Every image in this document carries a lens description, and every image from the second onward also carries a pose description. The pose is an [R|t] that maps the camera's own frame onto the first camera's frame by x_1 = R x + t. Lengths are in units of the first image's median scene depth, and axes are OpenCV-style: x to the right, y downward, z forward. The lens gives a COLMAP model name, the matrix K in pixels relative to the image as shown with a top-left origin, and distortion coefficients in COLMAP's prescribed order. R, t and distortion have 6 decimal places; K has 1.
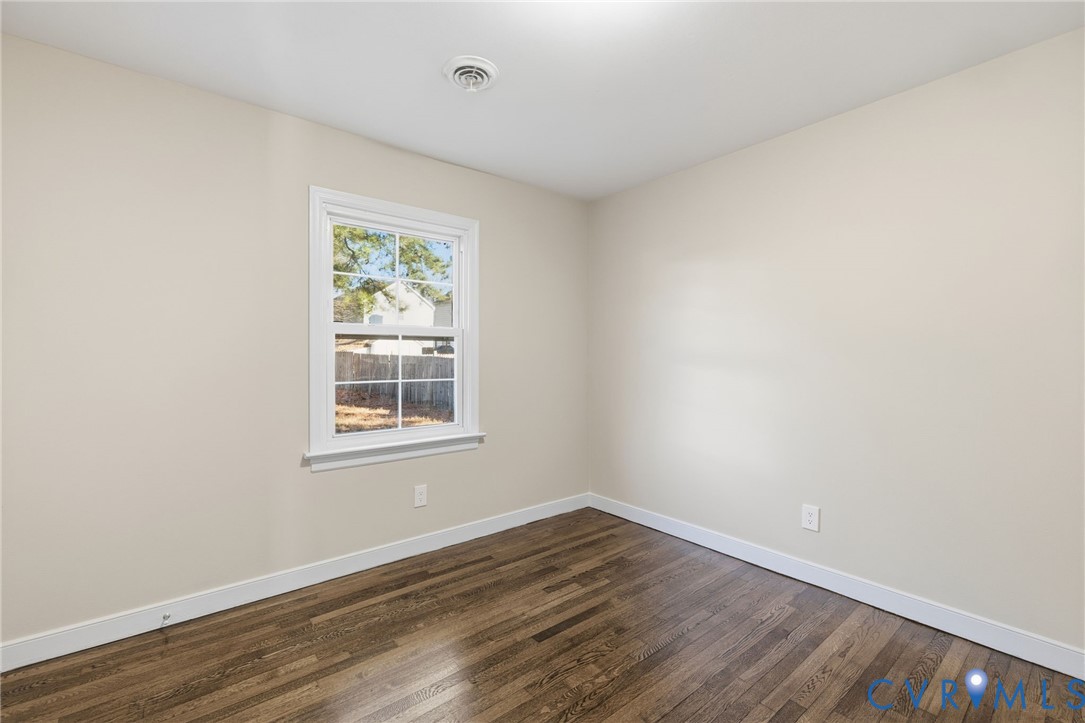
lens RADIAL K [[464.0, 0, 542.3], [0, 464.0, 359.5], [0, 0, 1]] dist [-0.001002, -0.000125]
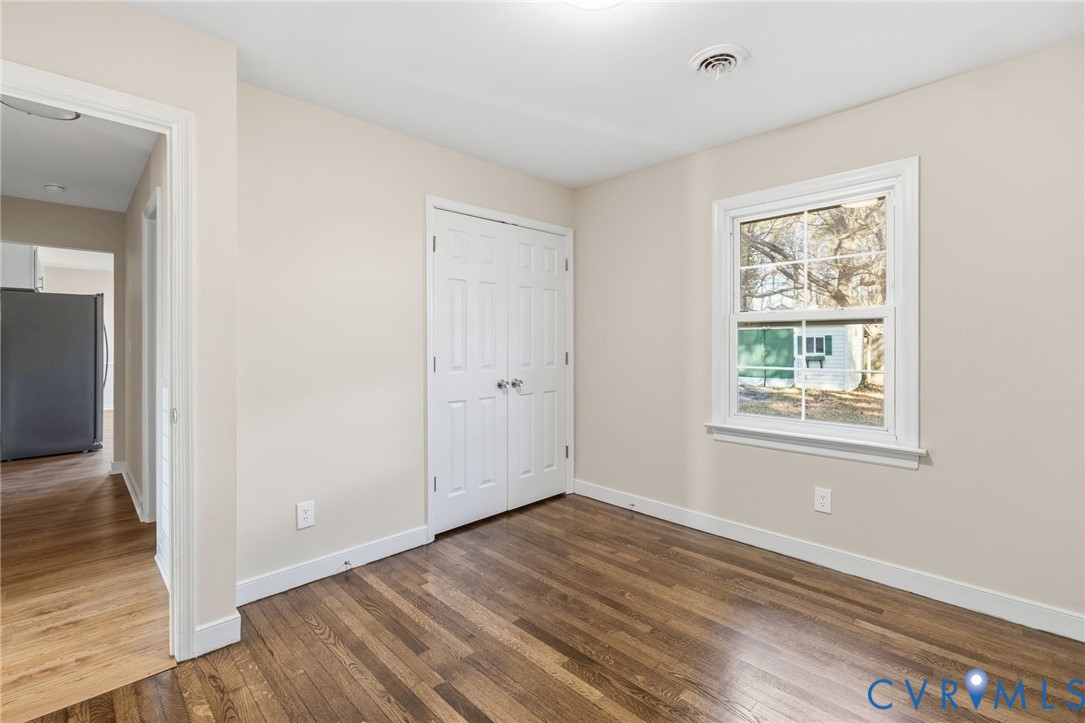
lens RADIAL K [[474.4, 0, 541.4], [0, 474.4, 343.6], [0, 0, 1]] dist [-0.001880, -0.000200]
pose [[0.099553, -0.002661, -0.995029, 0.648209], [-0.005965, 0.999977, -0.003271, 0.000885], [0.995014, 0.006261, 0.099535, 0.412129]]
